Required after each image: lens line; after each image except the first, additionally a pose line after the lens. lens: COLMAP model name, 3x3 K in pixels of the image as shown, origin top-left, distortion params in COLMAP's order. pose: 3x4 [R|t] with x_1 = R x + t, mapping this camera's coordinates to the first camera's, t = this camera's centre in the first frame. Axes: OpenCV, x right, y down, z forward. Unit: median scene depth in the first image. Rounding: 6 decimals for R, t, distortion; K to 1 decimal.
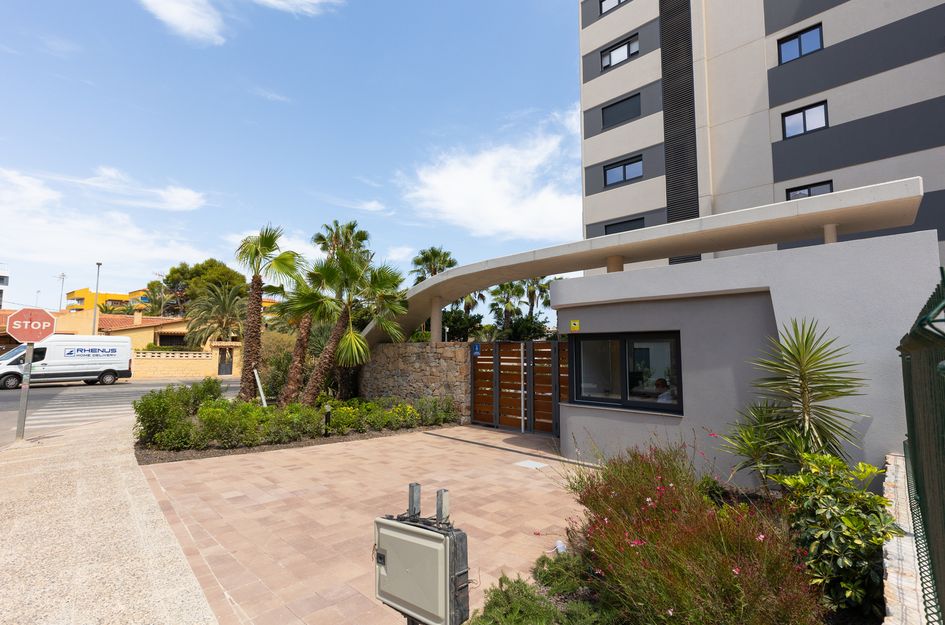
lens RADIAL K [[426.6, 0, 472.9], [0, 426.6, 315.5], [0, 0, 1]] dist [0.007410, 0.000009]
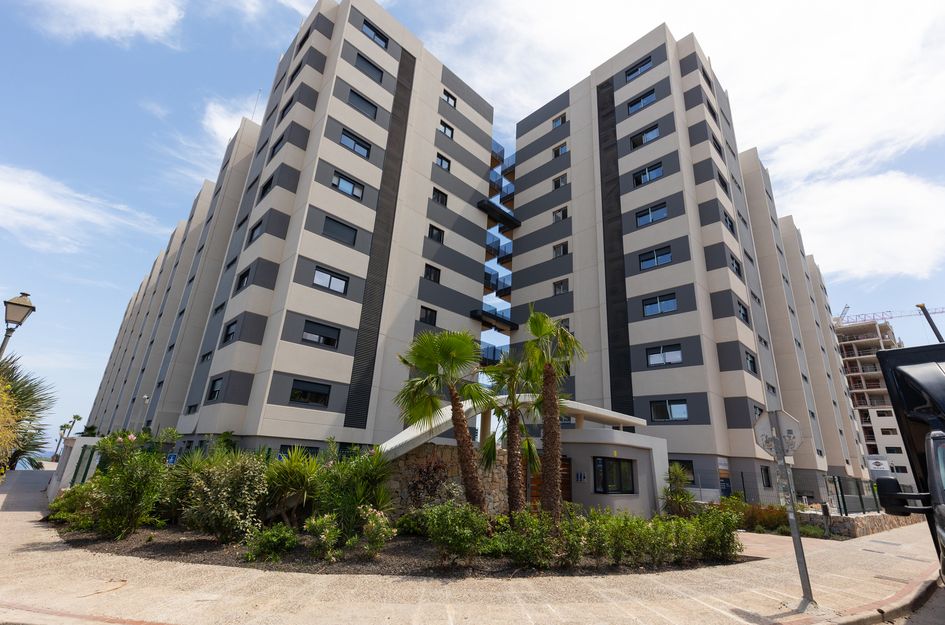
lens RADIAL K [[426.6, 0, 472.9], [0, 426.6, 315.5], [0, 0, 1]] dist [0.007410, 0.000009]
pose [[0.036942, 0.327378, 0.944171, -0.667424], [-0.139736, 0.937226, -0.319502, 0.052686], [-0.989499, -0.120132, 0.080370, 0.541378]]
